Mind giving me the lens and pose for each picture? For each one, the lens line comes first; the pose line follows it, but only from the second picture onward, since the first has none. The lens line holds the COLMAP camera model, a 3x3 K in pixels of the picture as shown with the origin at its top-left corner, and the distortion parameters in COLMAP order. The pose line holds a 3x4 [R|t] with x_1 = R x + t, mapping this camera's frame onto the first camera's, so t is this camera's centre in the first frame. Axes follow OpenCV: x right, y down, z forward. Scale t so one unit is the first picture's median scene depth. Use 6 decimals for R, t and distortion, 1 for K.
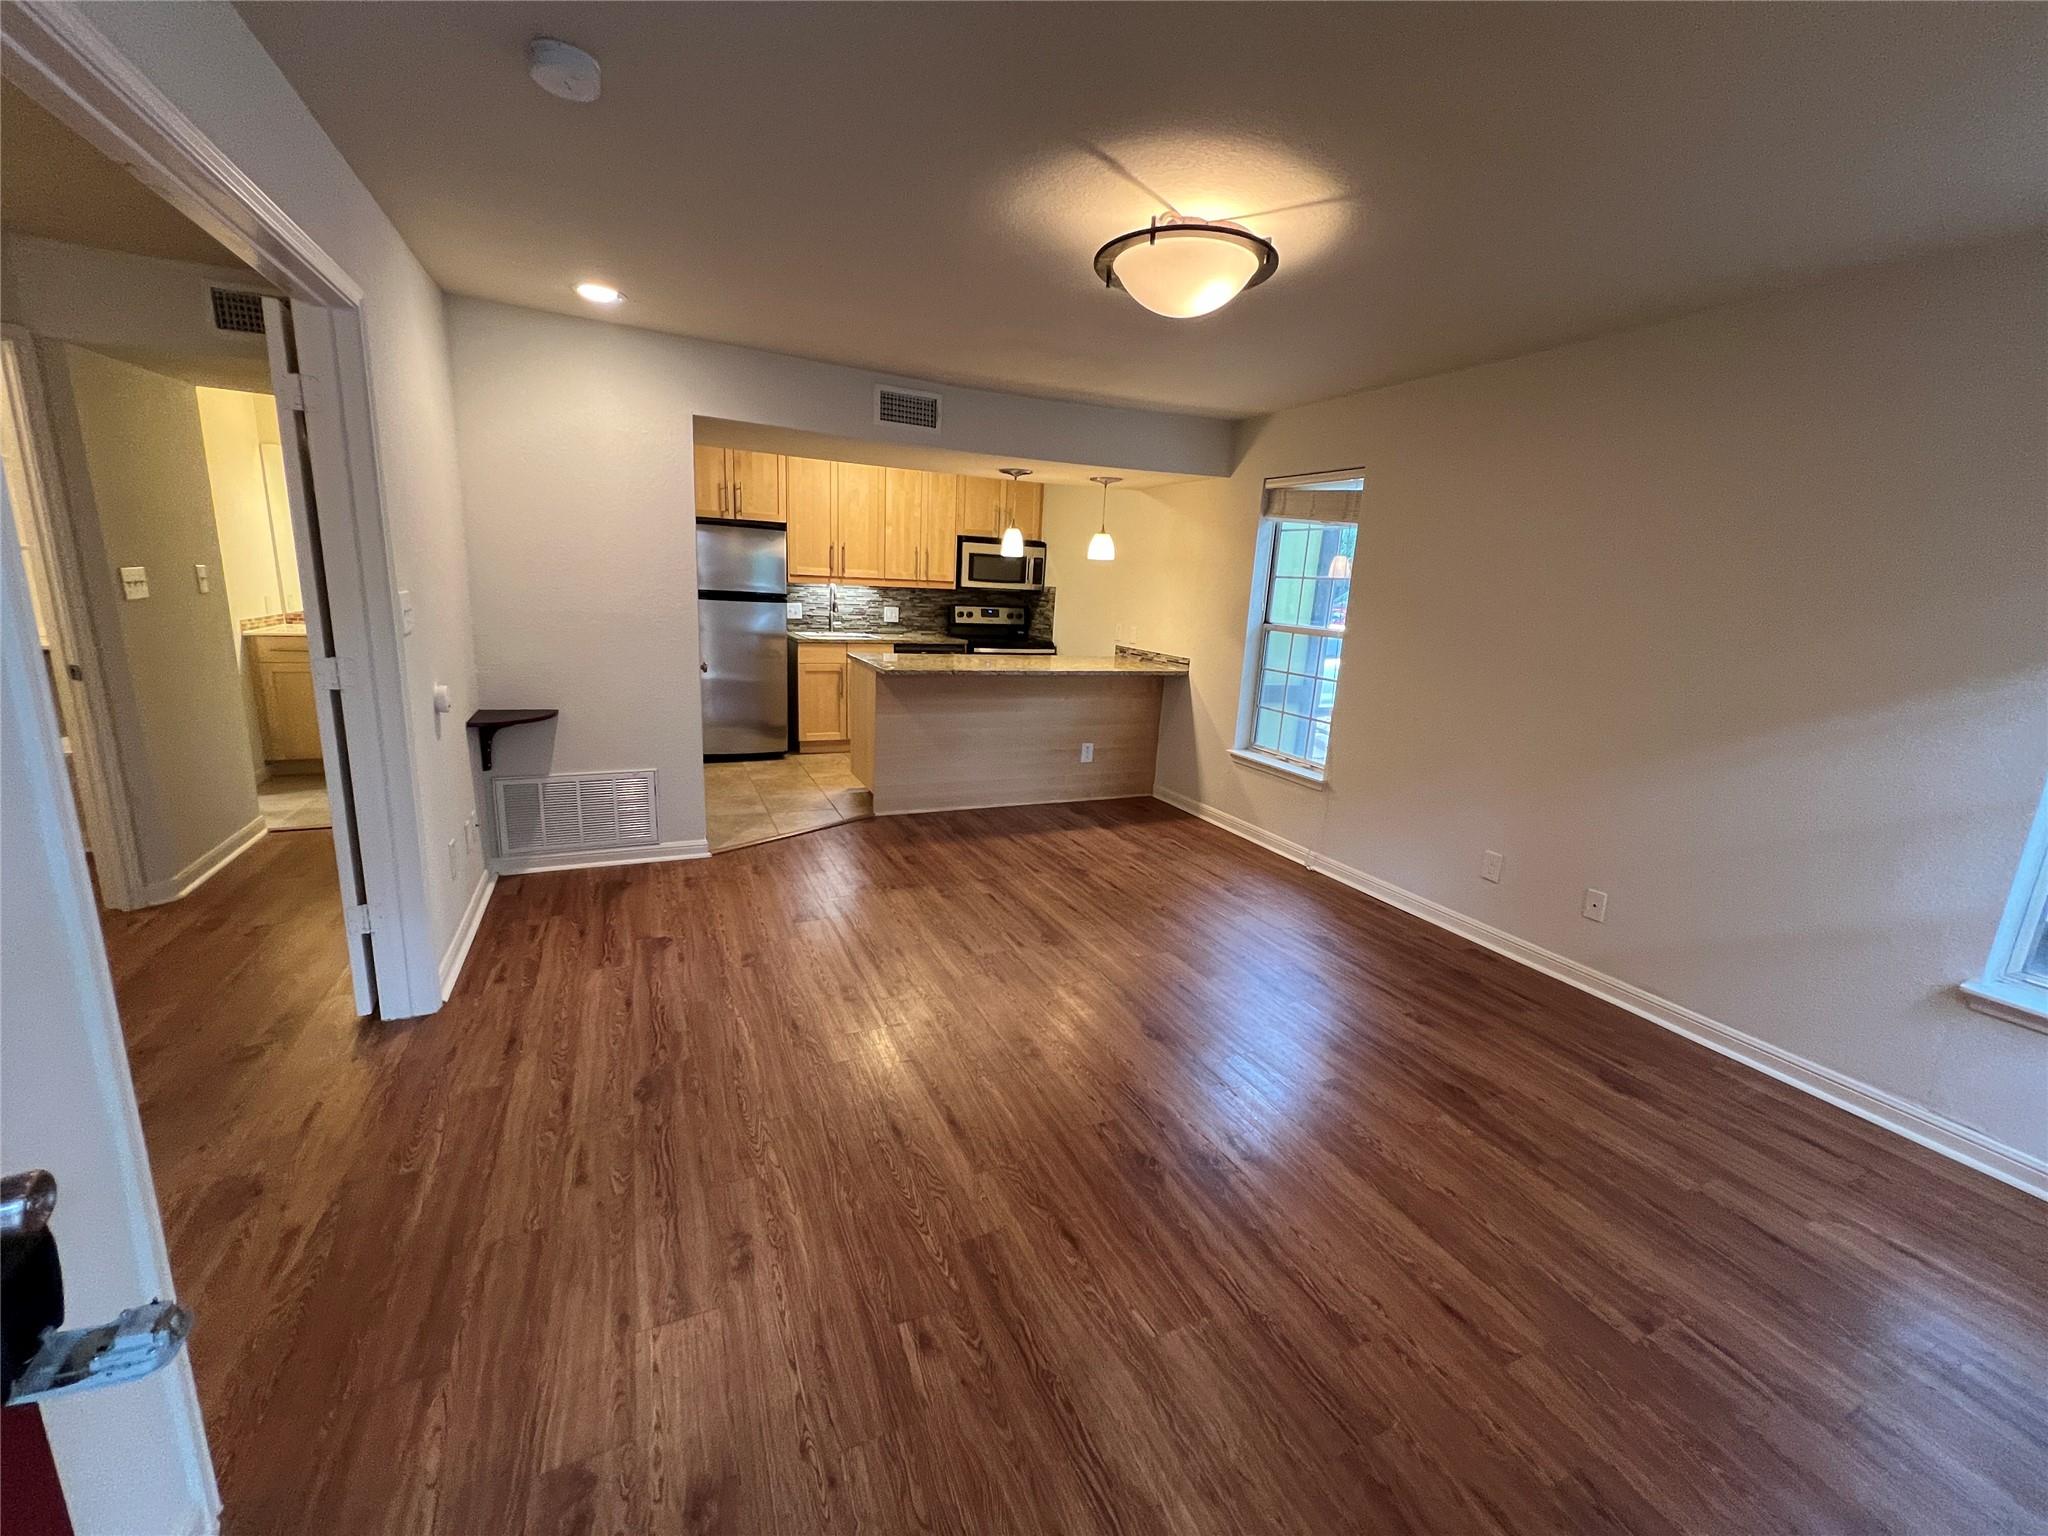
lens RADIAL K [[813.8, 0, 1020.8], [0, 813.8, 768.2], [0, 0, 1]] dist [-0.001595, -0.000318]
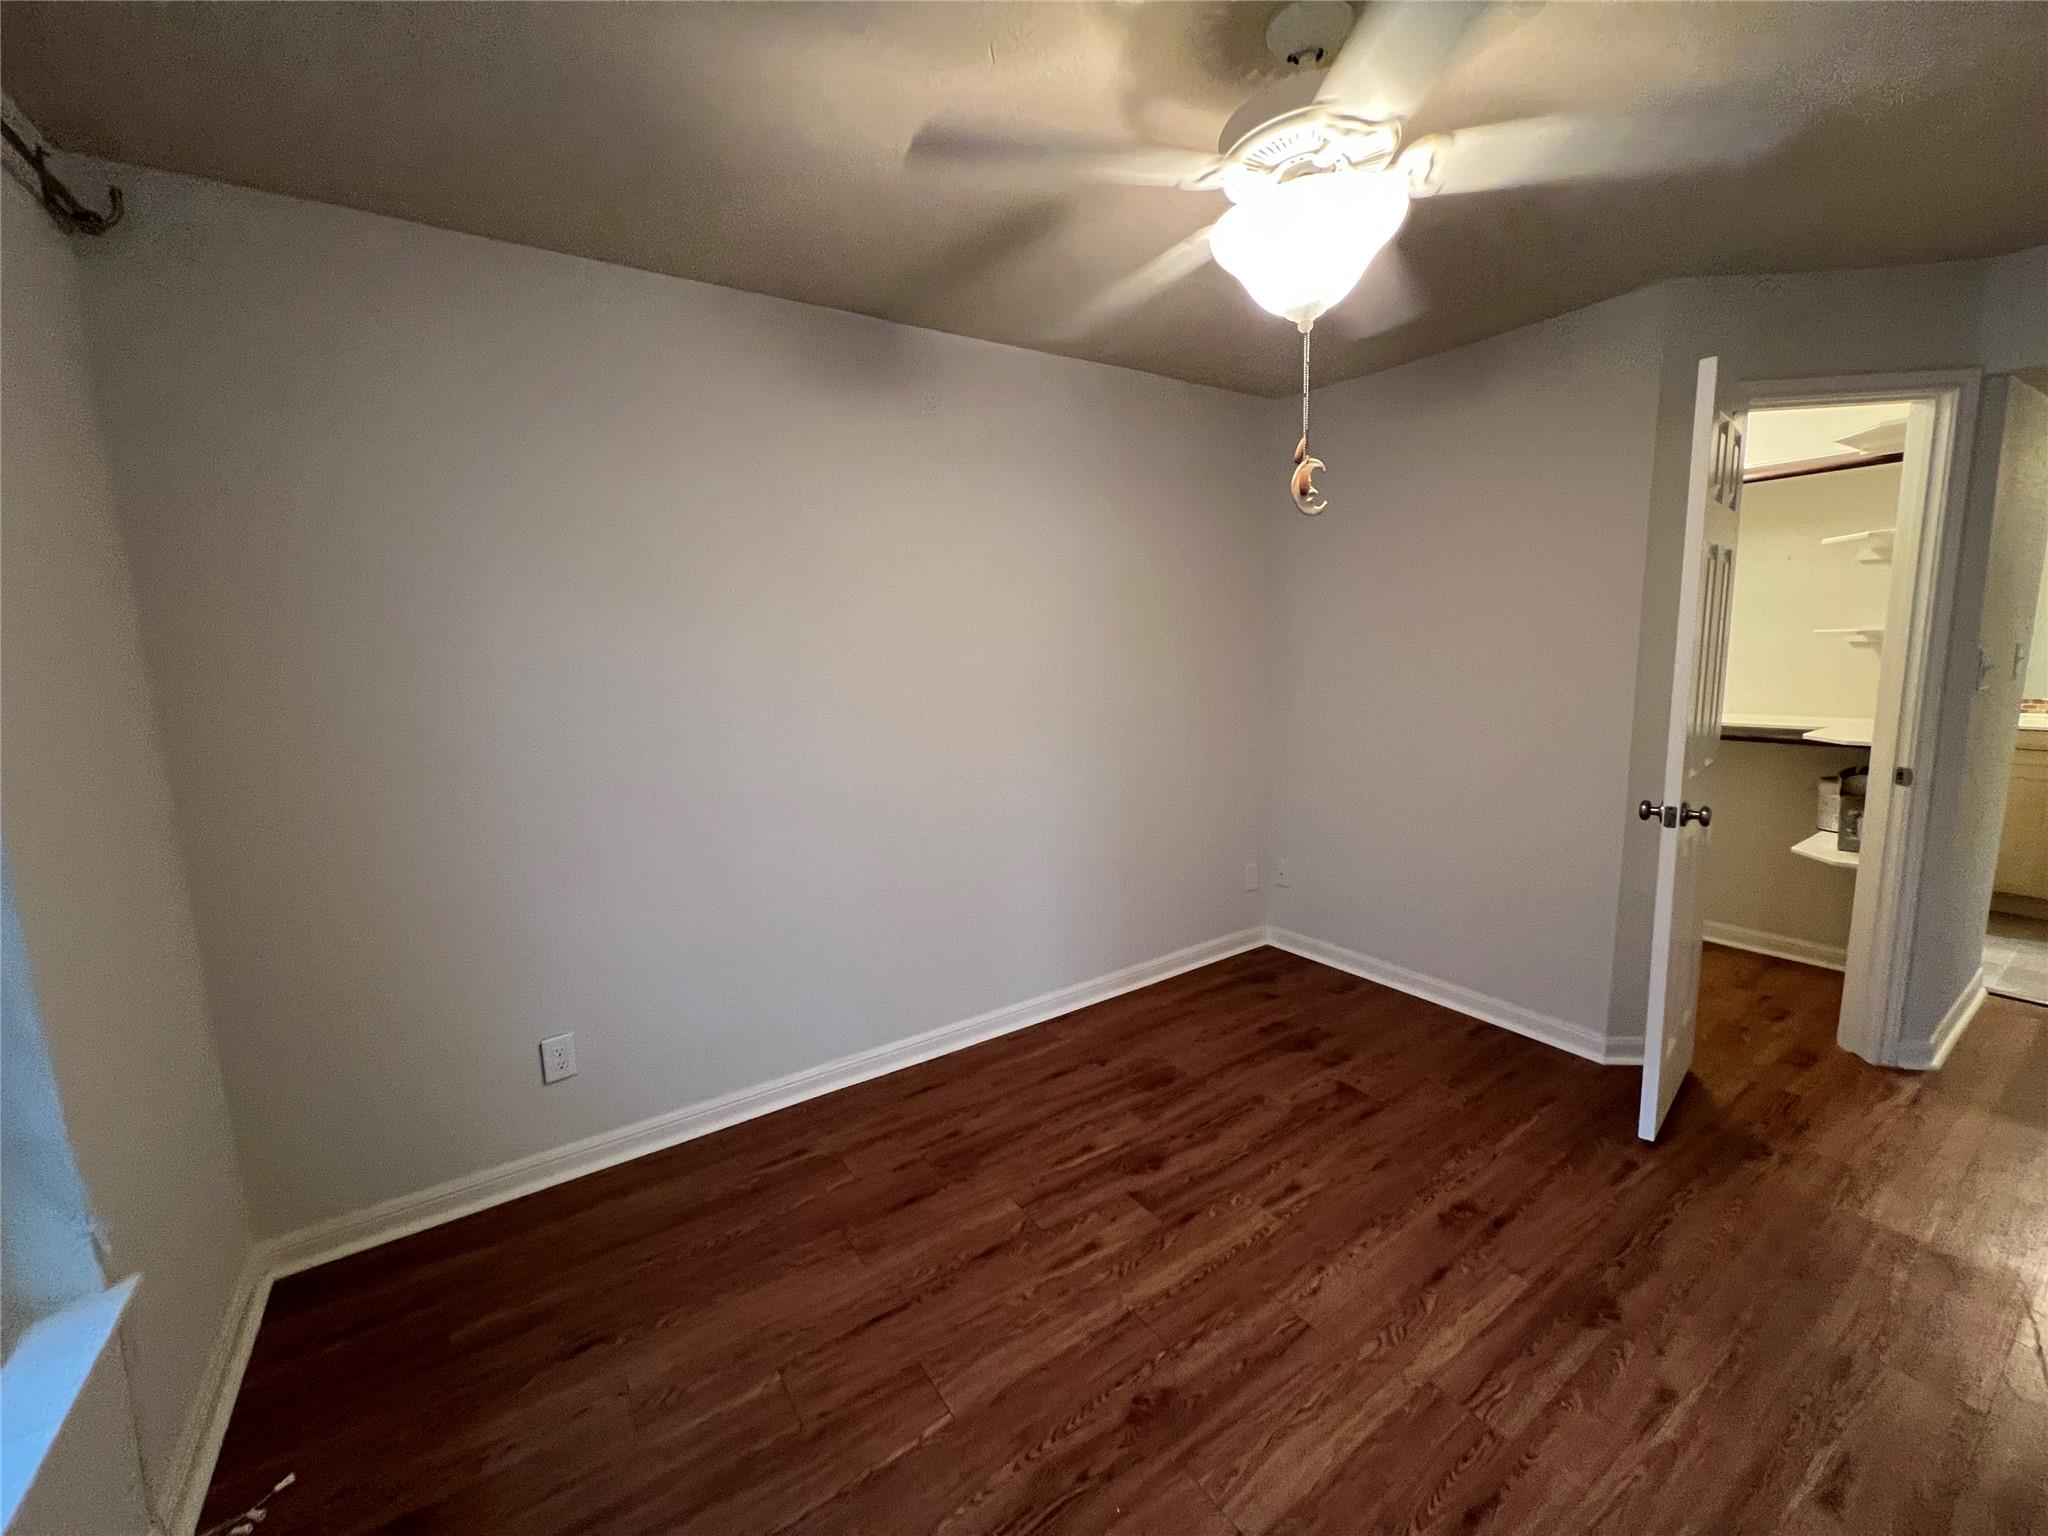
lens RADIAL K [[817.5, 0, 1015.4], [0, 817.5, 762.5], [0, 0, 1]] dist [0.000176, -0.000188]
pose [[0.146280, 0.089616, -0.985176, -0.267260], [-0.181930, 0.981339, 0.062254, -0.010139], [0.972370, 0.170126, 0.159855, -0.016221]]
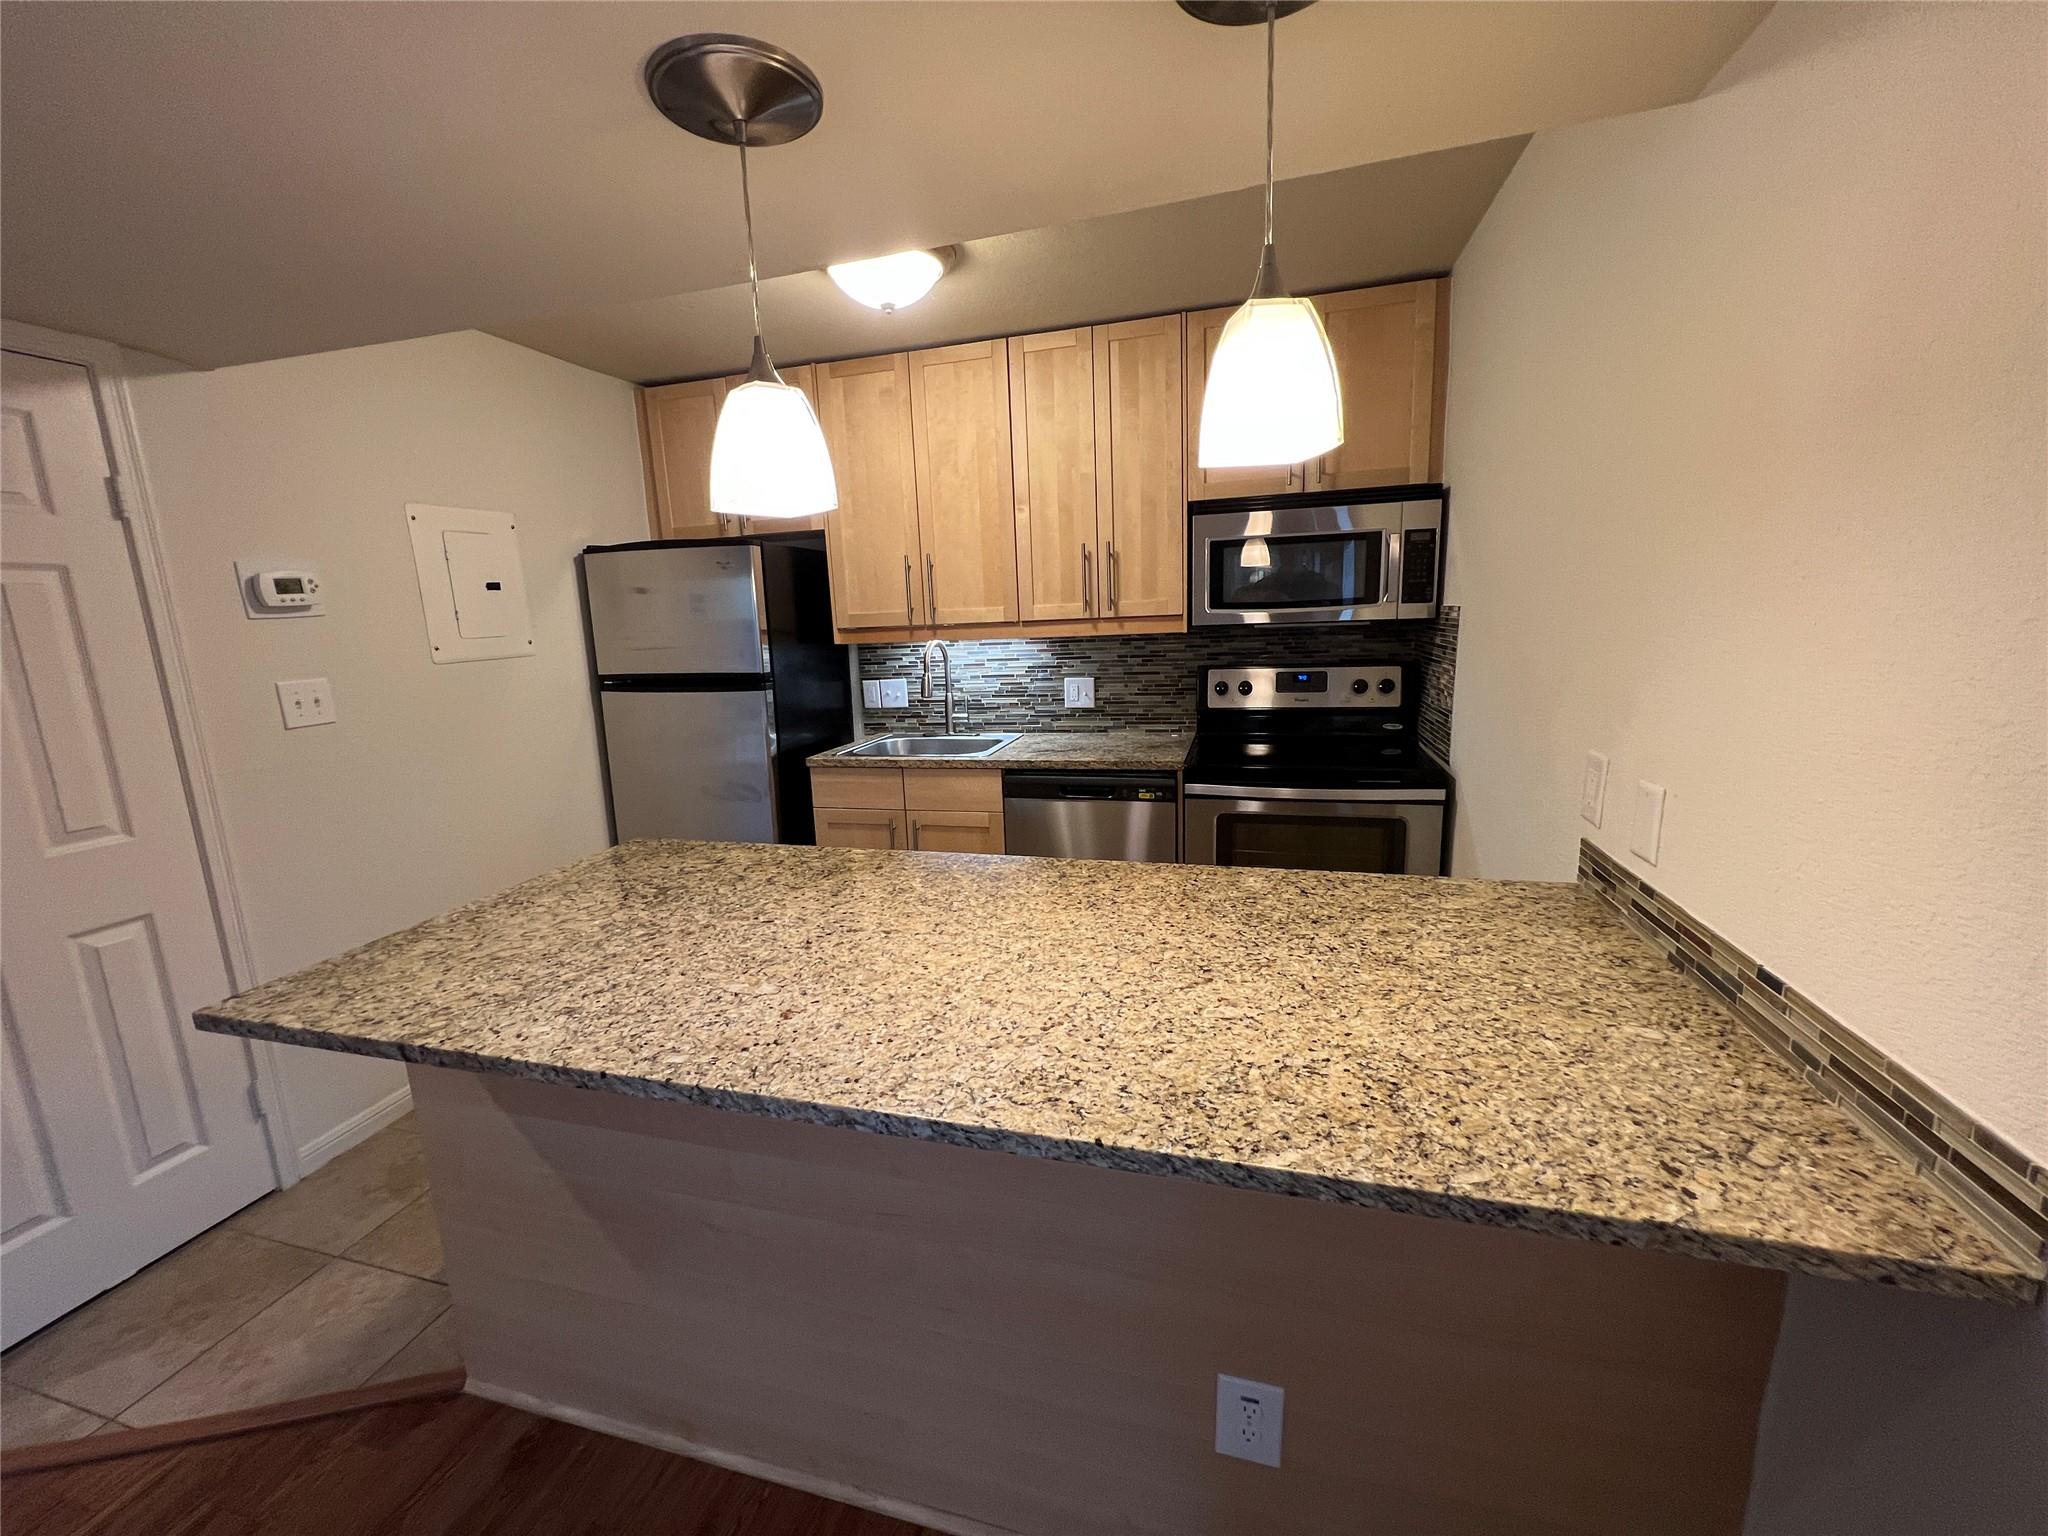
lens RADIAL K [[817.5, 0, 1015.4], [0, 817.5, 762.5], [0, 0, 1]] dist [0.000176, -0.000188]
pose [[0.752878, 0.042159, -0.656809, 0.174372], [-0.070284, 0.997390, -0.016543, -0.185957], [0.654397, 0.058618, 0.753876, 0.834717]]
